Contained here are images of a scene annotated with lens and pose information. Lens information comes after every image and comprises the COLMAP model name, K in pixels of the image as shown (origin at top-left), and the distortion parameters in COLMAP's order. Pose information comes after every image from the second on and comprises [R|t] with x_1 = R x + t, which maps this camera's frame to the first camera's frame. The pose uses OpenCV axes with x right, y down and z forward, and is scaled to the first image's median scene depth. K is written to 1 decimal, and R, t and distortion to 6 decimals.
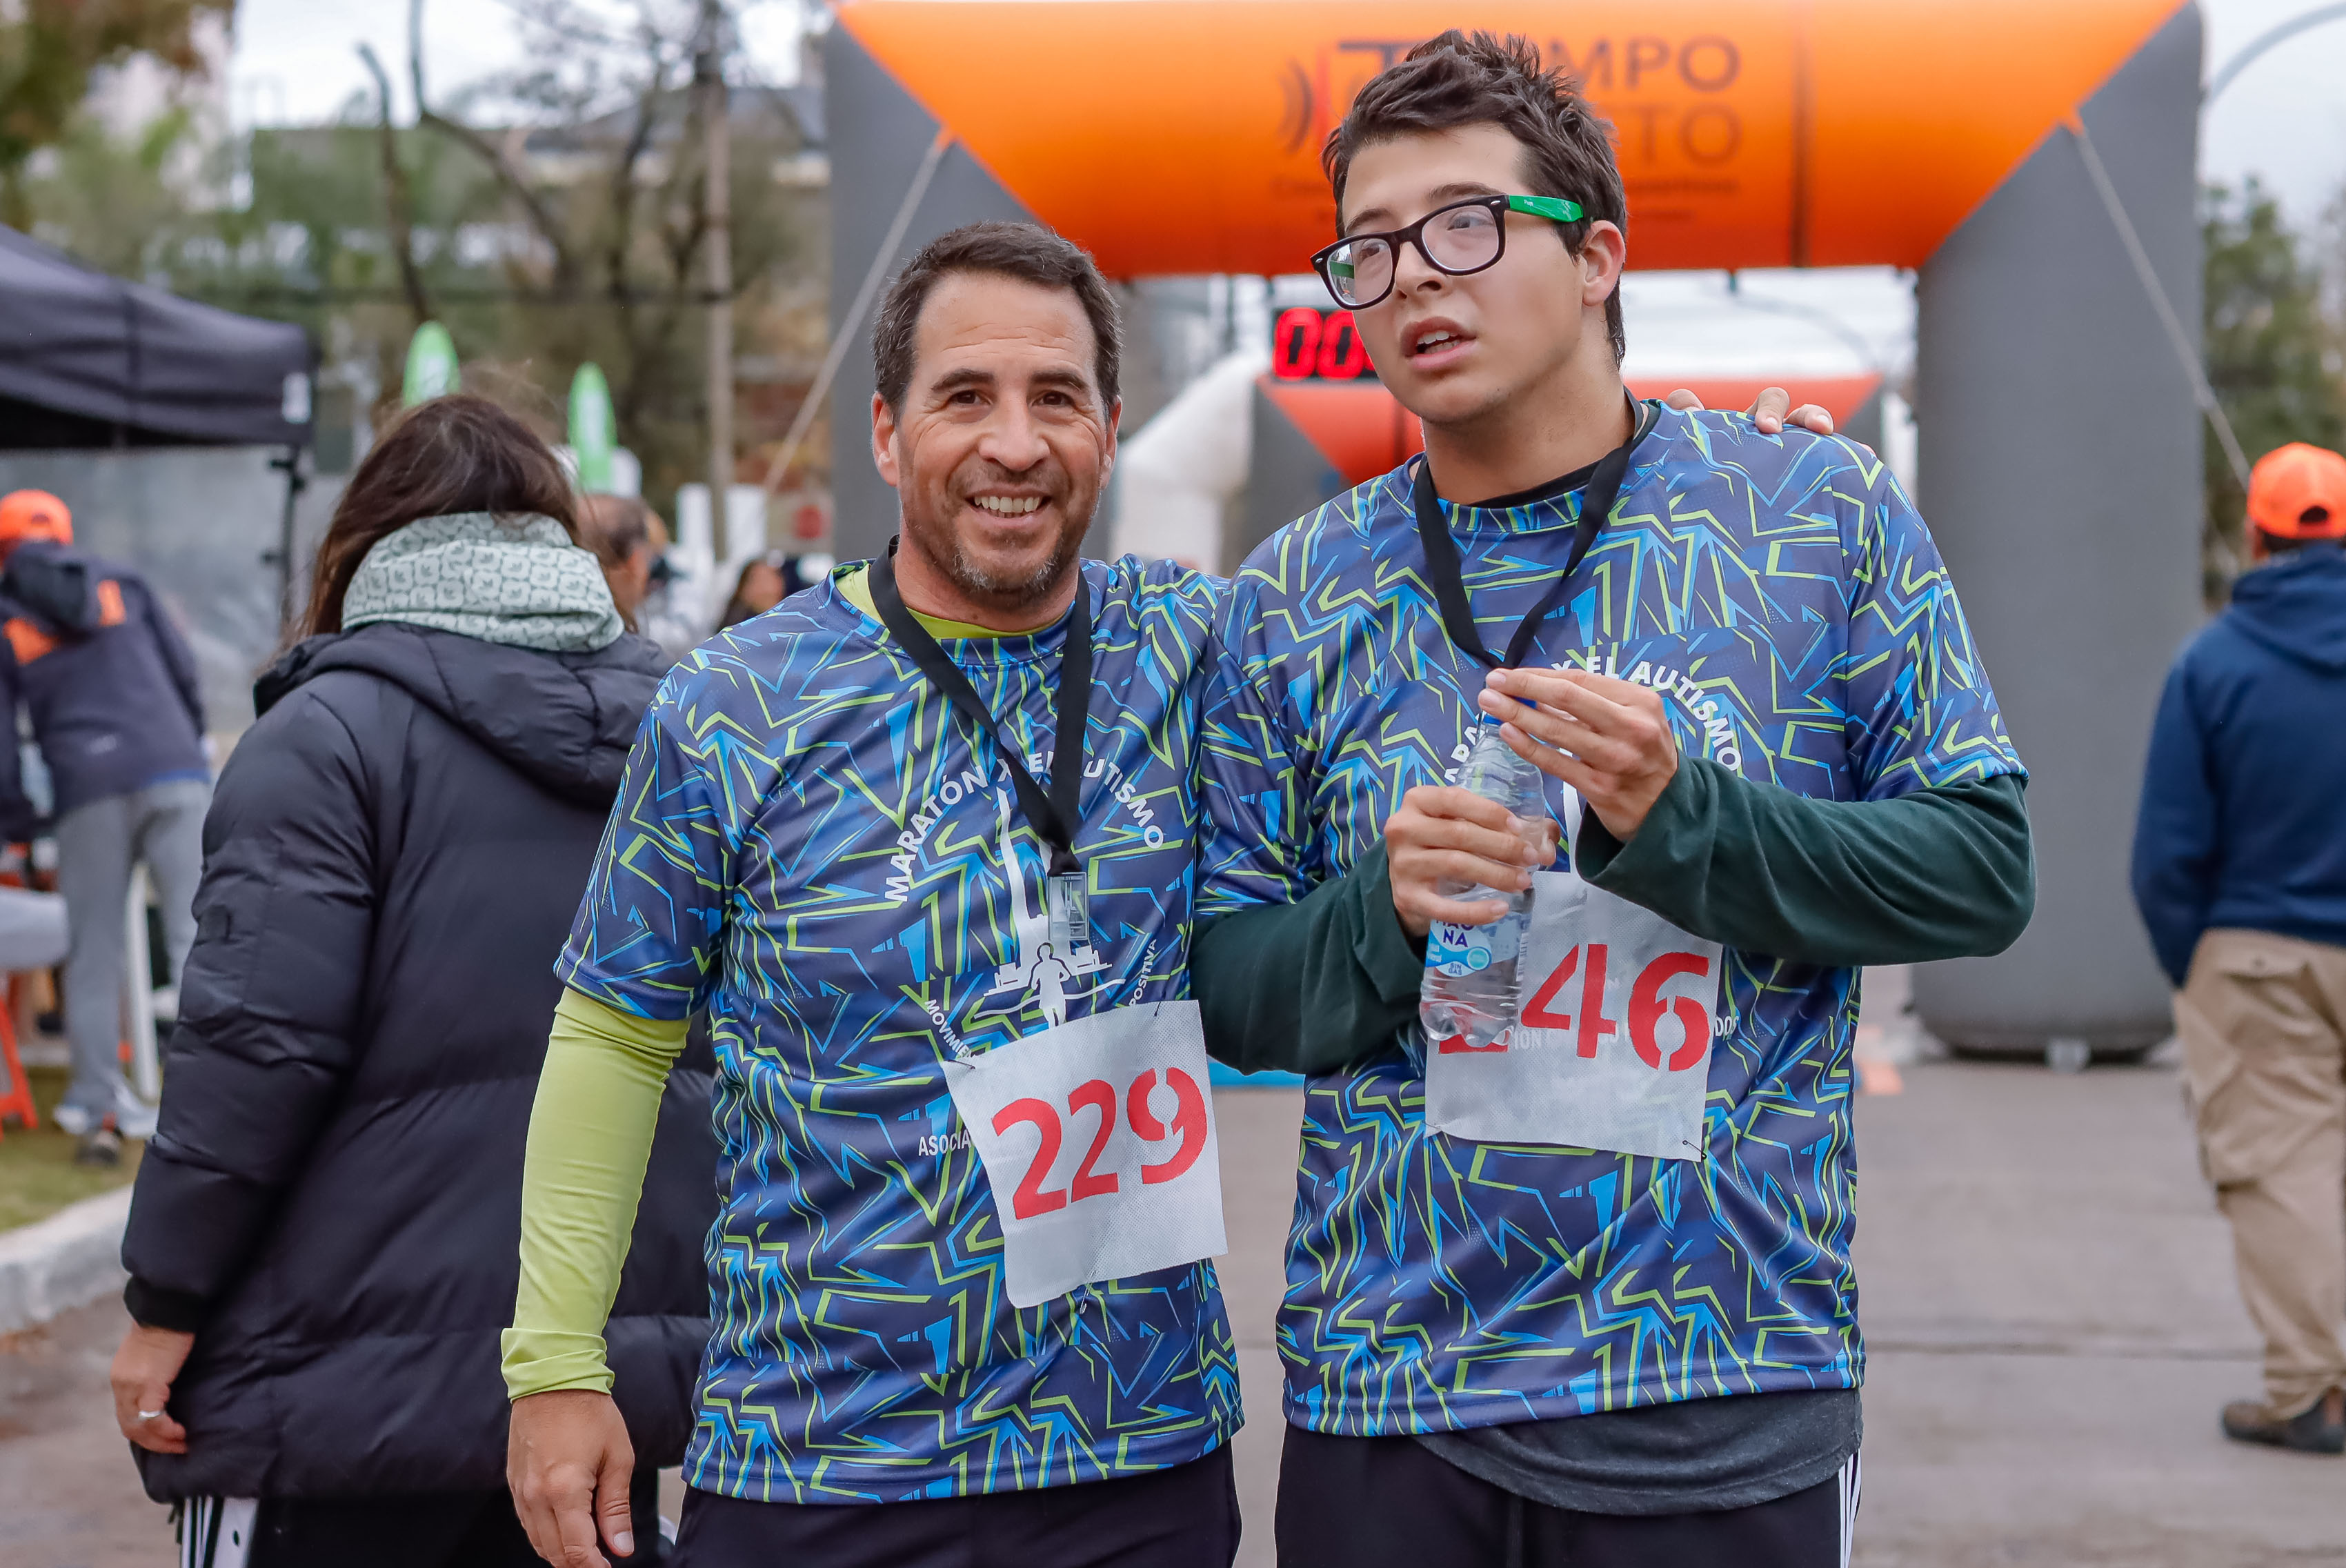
lens RADIAL K [[5711.0, 0, 1173.0], [0, 5711.0, 784.0], [0, 0, 1]] dist [-0.009819, 0.007285]
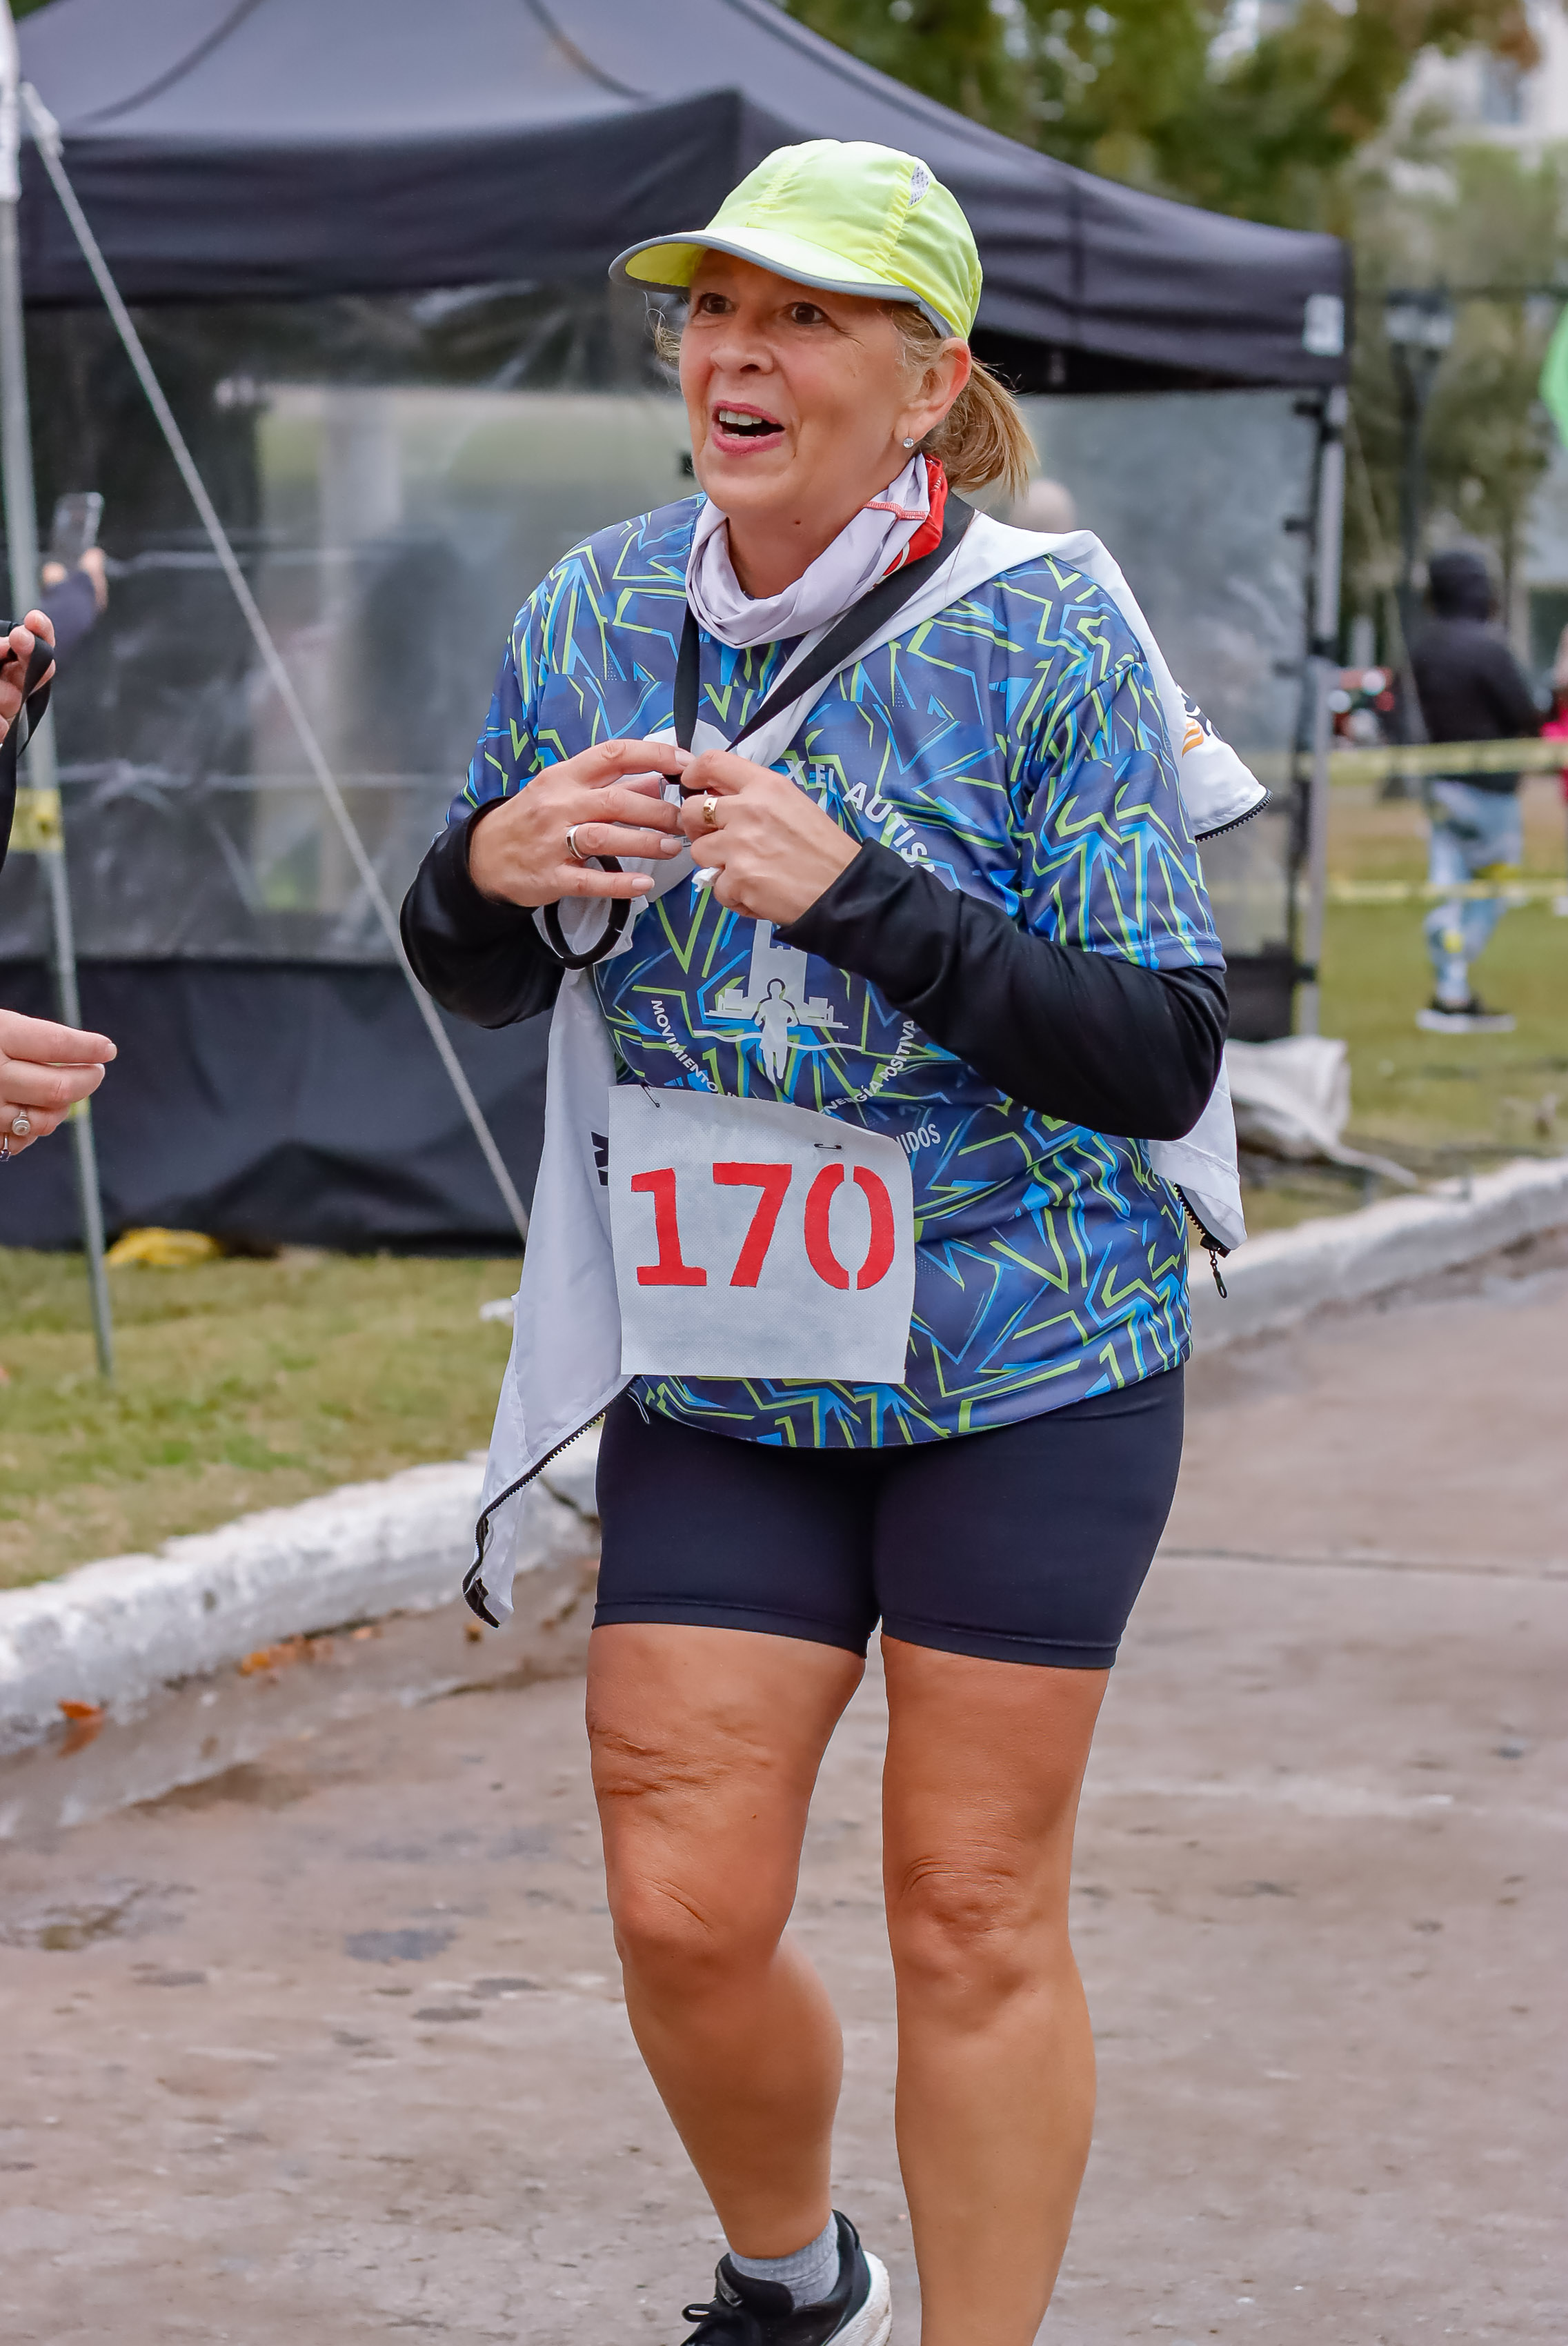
lens RADIAL K [[5711.0, 0, 784.0], [0, 5711.0, 1173.0], [0, 0, 1]] dist [-0.009819, 0.007285]
pose [[0.949821, 0.034116, -0.310927, 0.008178], [-0.015718, 0.997984, 0.061485, 0.000946], [0.312398, -0.053513, 0.948443, 0.061141]]
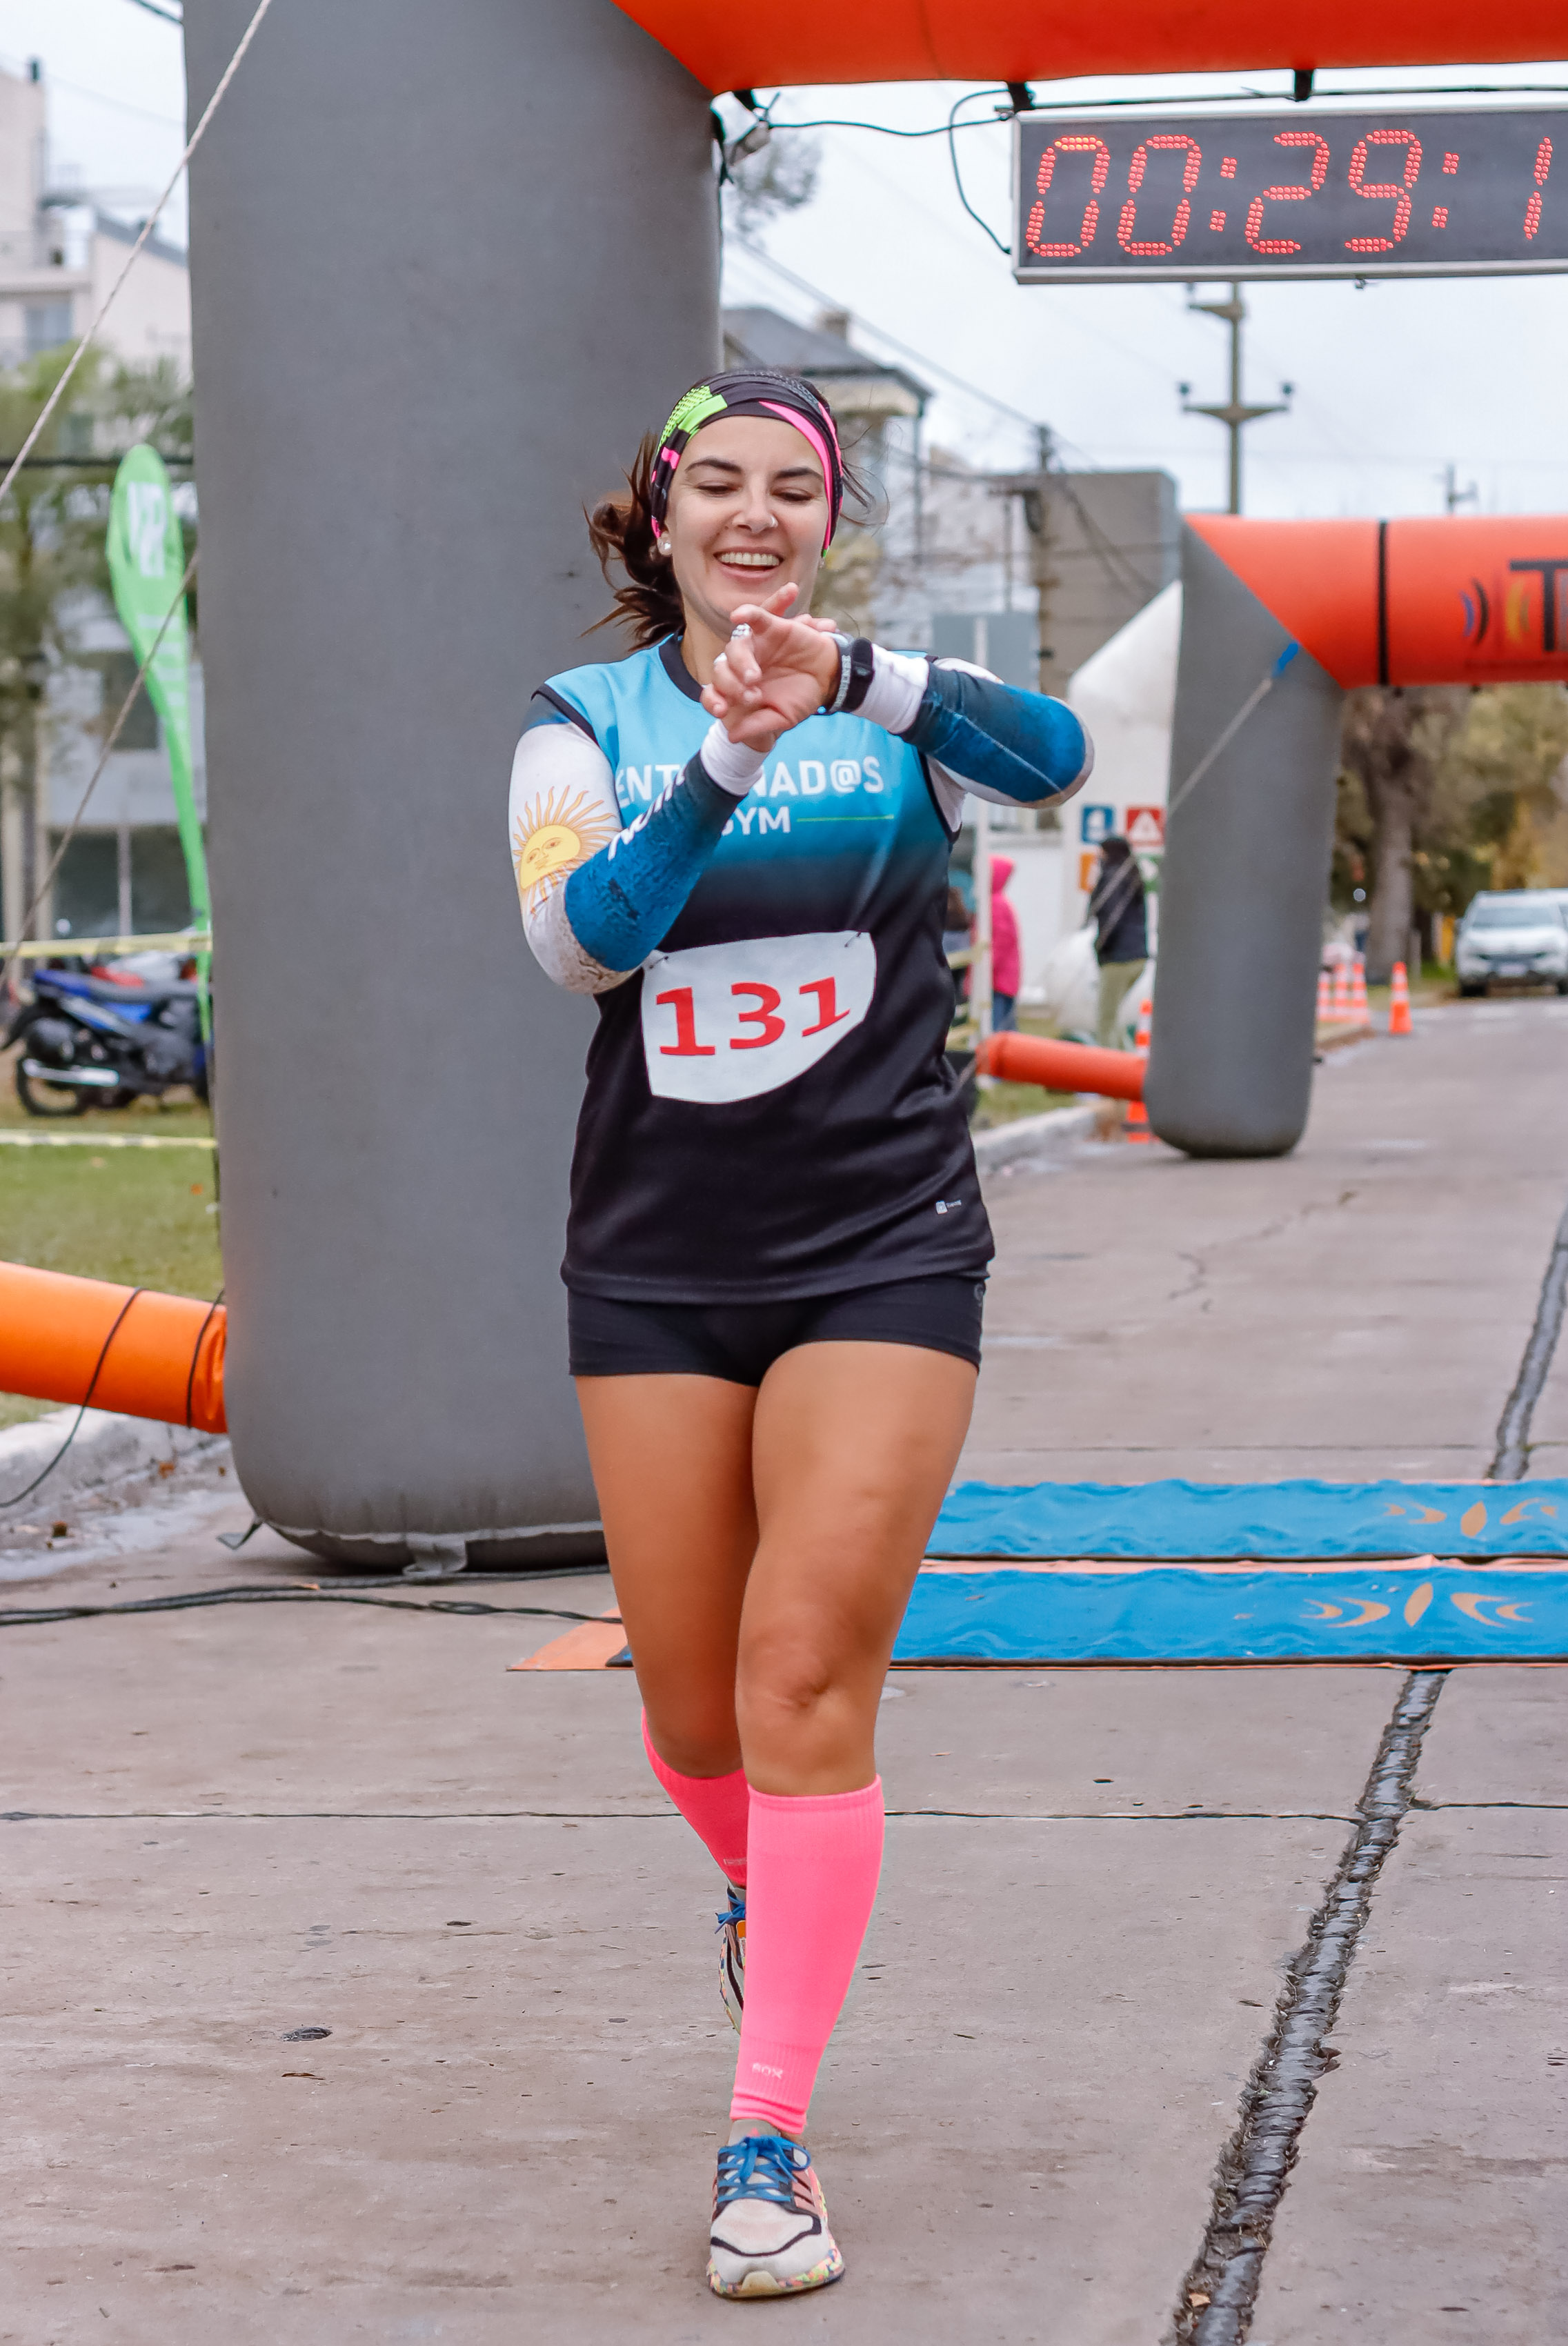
lens RADIAL K [[5711.0, 0, 784.0], [0, 5711.0, 1173.0], [0, 0, 1]] dist [-0.009819, 0.007285]
pose [[0.997044, -0.010429, -0.076125, 0.011807], [0.011664, 0.999807, 0.015797, 0.001037], [0.075946, -0.016638, 0.996973, 0.164535]]
